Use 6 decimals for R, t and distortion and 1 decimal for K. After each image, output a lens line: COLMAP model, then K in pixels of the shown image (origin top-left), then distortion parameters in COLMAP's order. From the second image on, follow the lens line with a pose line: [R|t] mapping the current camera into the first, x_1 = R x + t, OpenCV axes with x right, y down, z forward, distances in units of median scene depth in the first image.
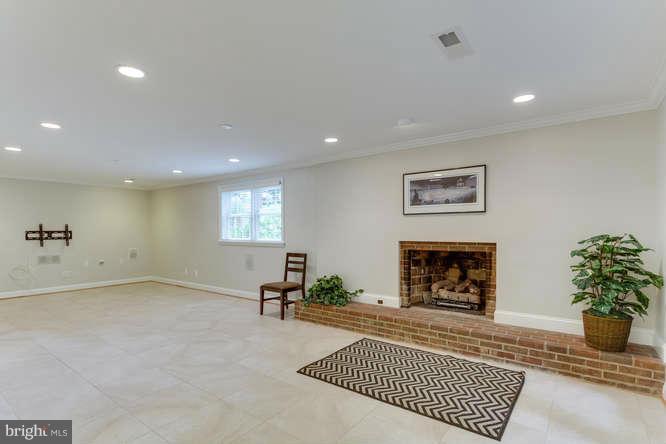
lens RADIAL K [[322.4, 0, 331.9], [0, 322.4, 236.9], [0, 0, 1]] dist [0.006301, -0.003522]
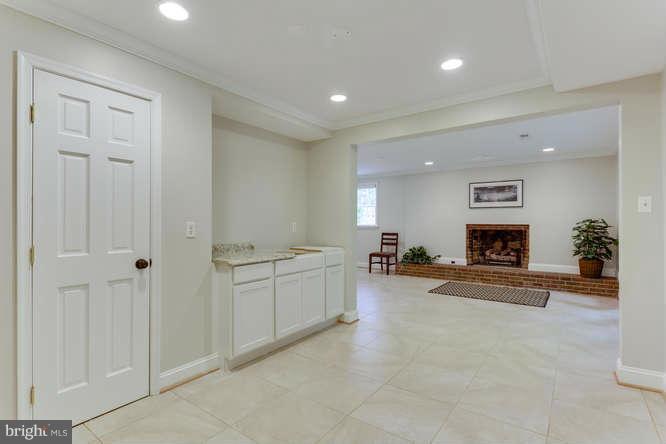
lens RADIAL K [[322.4, 0, 333.1], [0, 322.4, 220.9], [0, 0, 1]] dist [0.006301, -0.003522]
pose [[0.999898, 0.002978, 0.013992, -0.530923], [-0.002687, 0.999780, -0.020816, 0.035376], [-0.014051, 0.020776, 0.999685, -0.674037]]
